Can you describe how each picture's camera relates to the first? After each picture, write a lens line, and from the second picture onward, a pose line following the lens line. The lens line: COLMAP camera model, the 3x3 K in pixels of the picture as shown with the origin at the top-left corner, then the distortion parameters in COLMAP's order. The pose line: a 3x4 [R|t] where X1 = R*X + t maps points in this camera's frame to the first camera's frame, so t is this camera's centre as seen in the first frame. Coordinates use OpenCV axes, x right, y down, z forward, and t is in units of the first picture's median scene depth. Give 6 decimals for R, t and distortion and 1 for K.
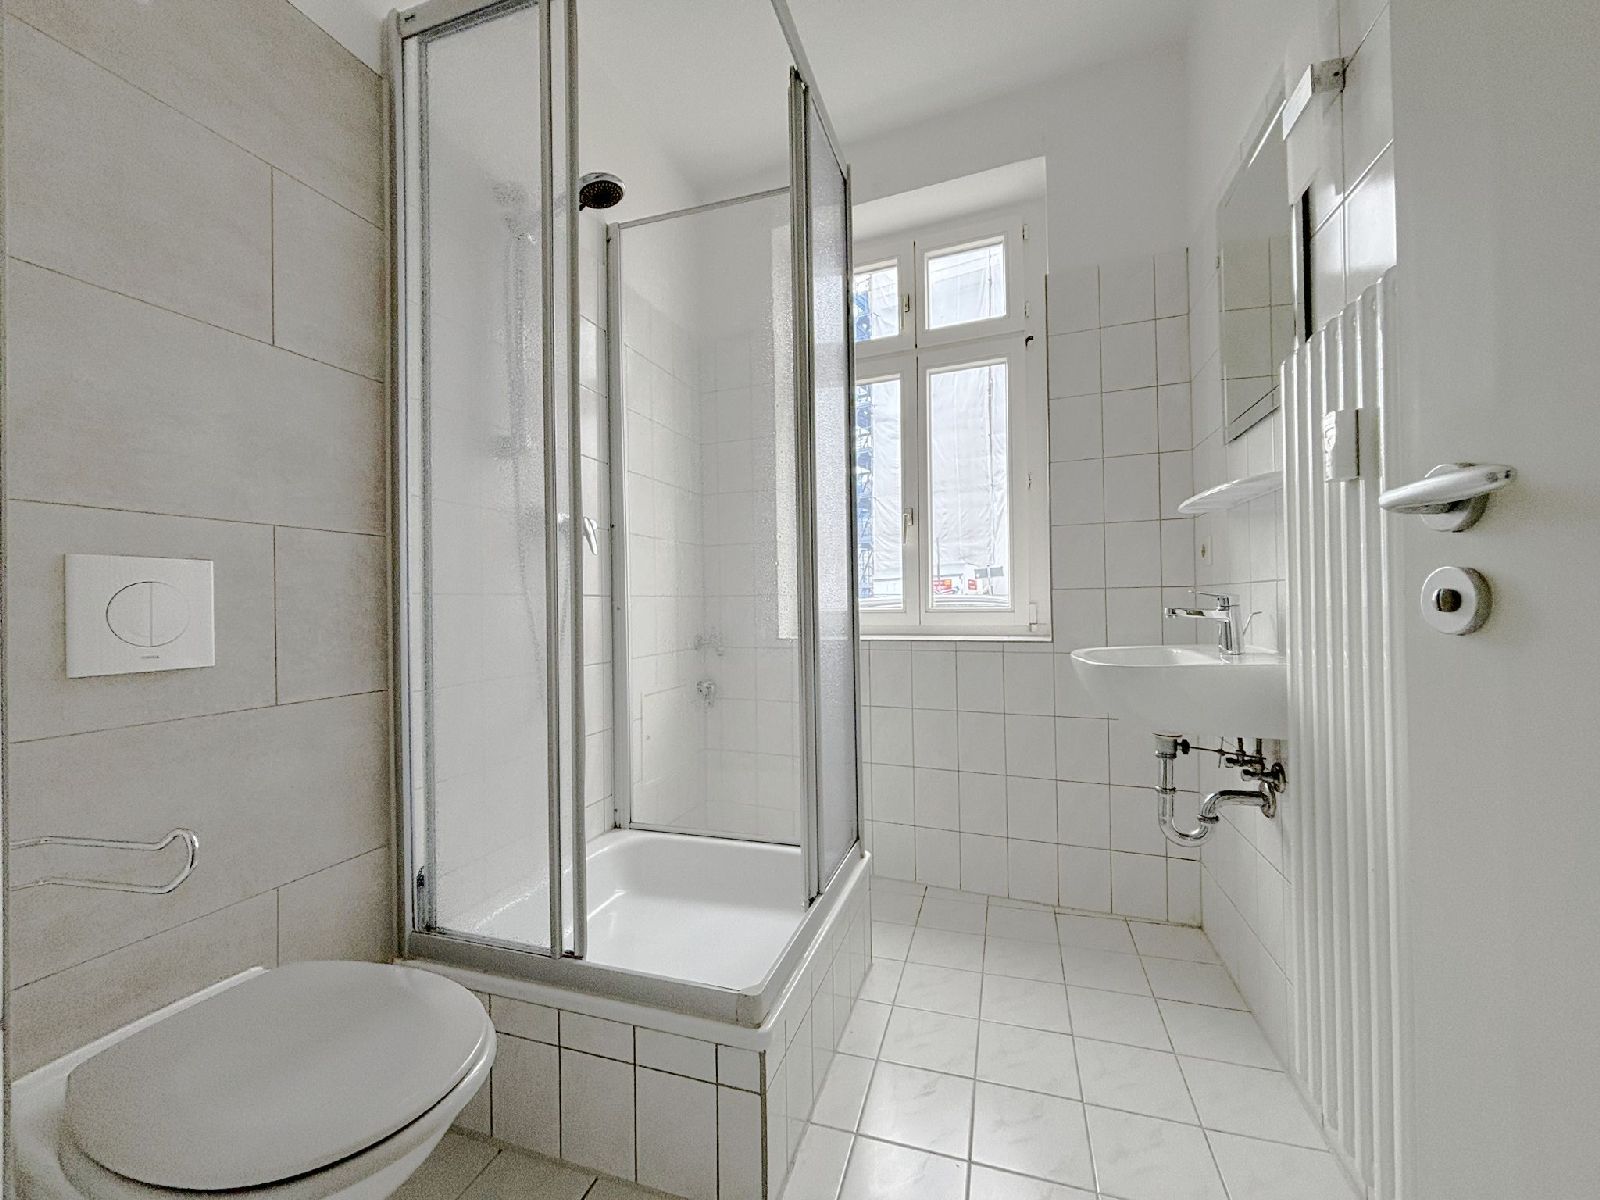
lens RADIAL K [[651.9, 0, 800.0], [0, 651.9, 600.0], [0, 0, 1]] dist [-0.000280, 0.000479]
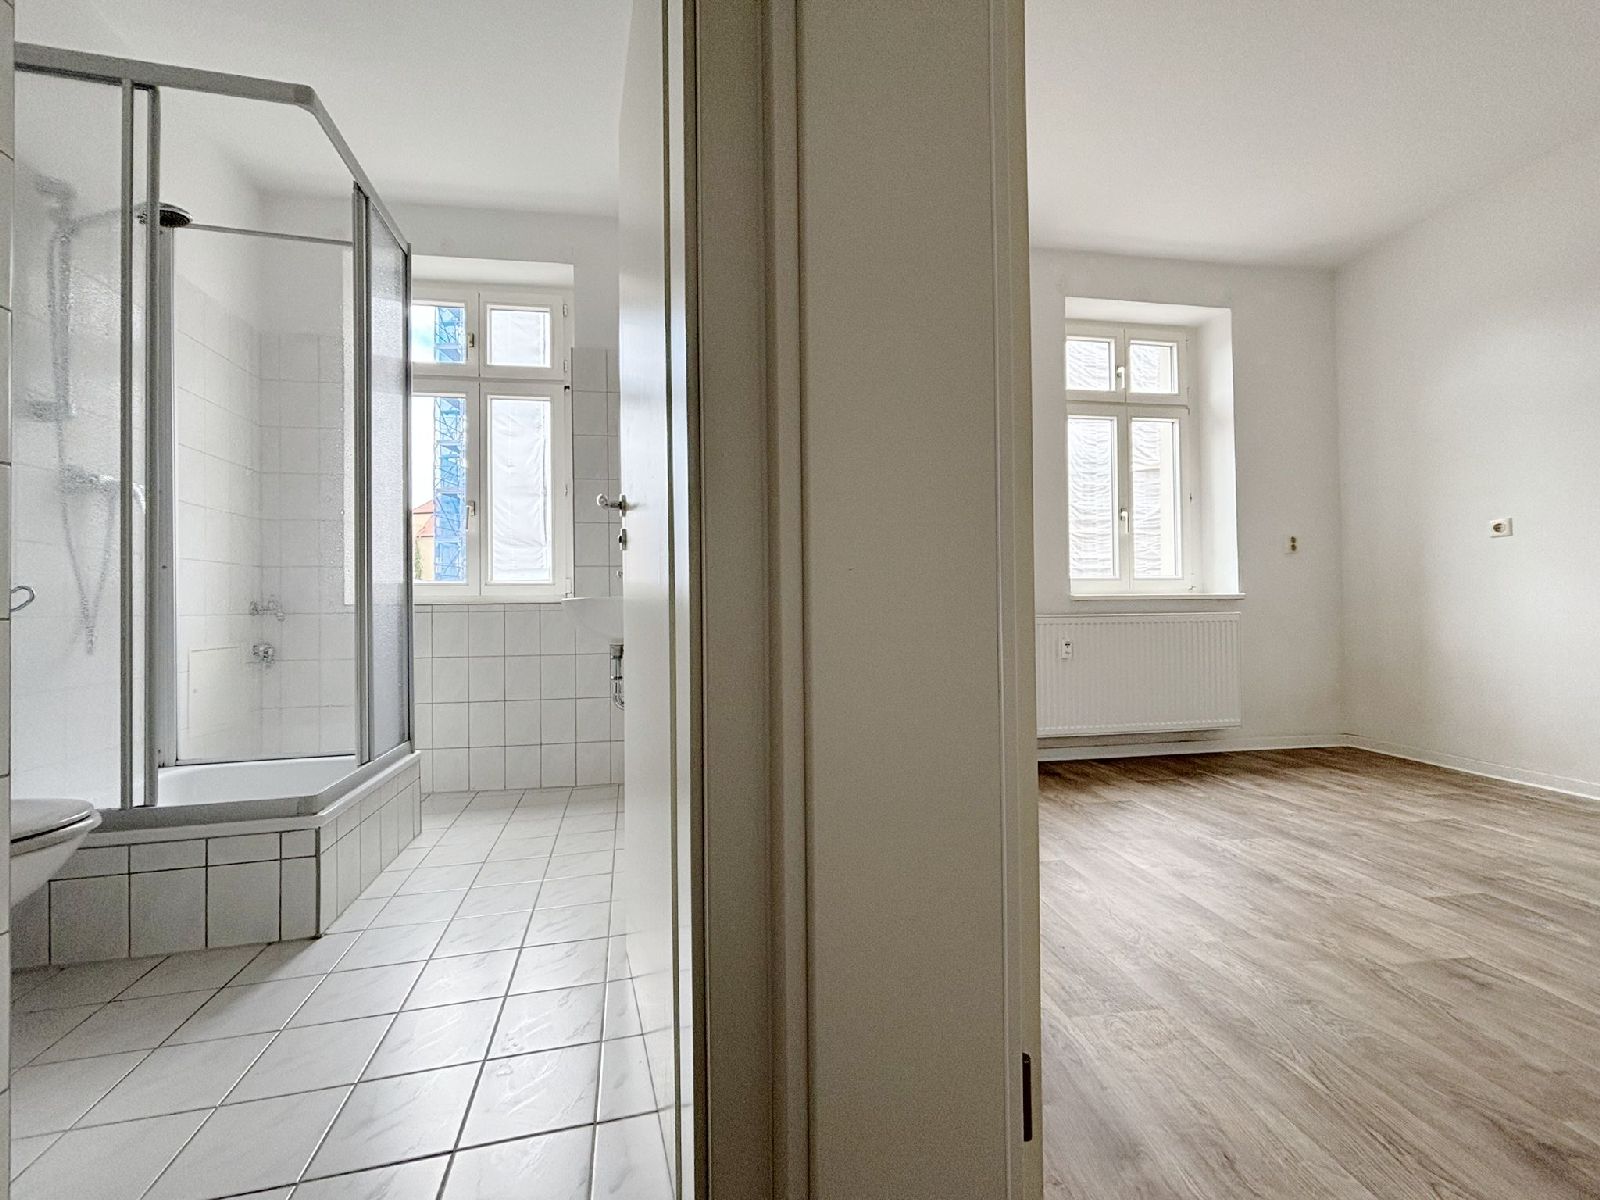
lens RADIAL K [[651.9, 0, 800.0], [0, 651.9, 600.0], [0, 0, 1]] dist [-0.000280, 0.000479]
pose [[0.846842, 0.011619, 0.531717, 0.041599], [-0.007743, 0.999925, -0.009518, 0.065201], [-0.531787, 0.003943, 0.846869, -0.468695]]
